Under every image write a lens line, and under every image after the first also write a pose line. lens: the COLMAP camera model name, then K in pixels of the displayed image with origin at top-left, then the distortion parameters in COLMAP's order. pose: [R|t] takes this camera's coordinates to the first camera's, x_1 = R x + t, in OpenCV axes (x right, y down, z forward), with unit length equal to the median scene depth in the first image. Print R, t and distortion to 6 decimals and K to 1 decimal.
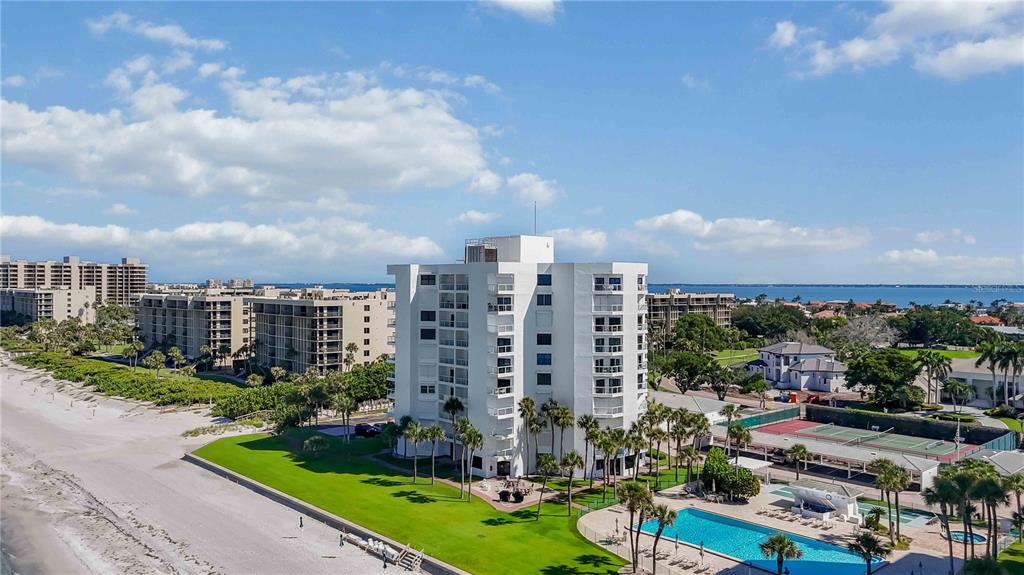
lens RADIAL K [[755.4, 0, 517.8], [0, 755.4, 259.2], [0, 0, 1]] dist [0.059432, -0.056346]
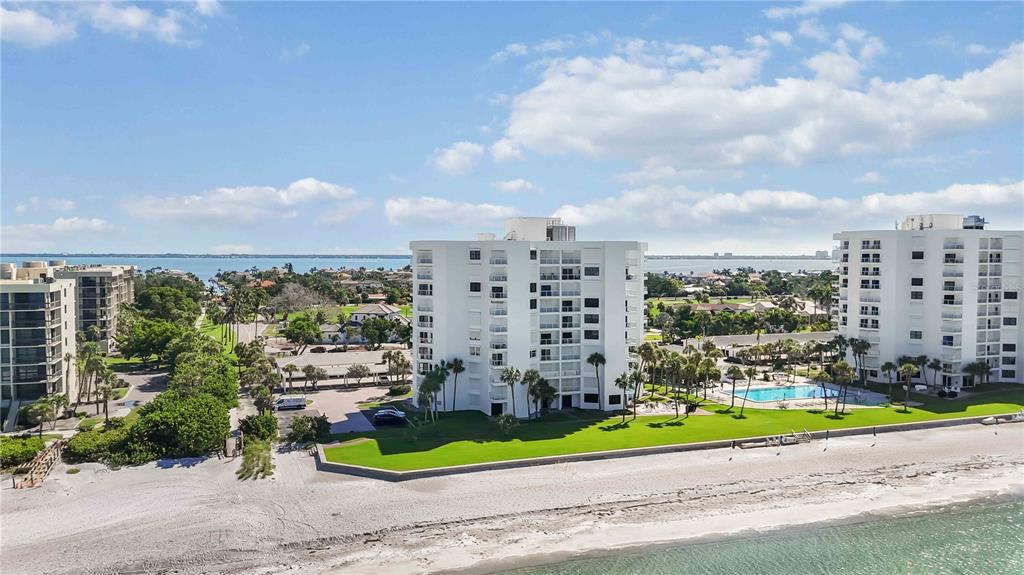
lens RADIAL K [[755.4, 0, 509.2], [0, 755.4, 290.9], [0, 0, 1]] dist [0.059432, -0.056346]
pose [[0.388735, -0.046119, 0.920195, -1.136142], [-0.030675, 0.997545, 0.062955, 0.012149], [-0.920839, -0.052699, 0.386366, 0.612350]]
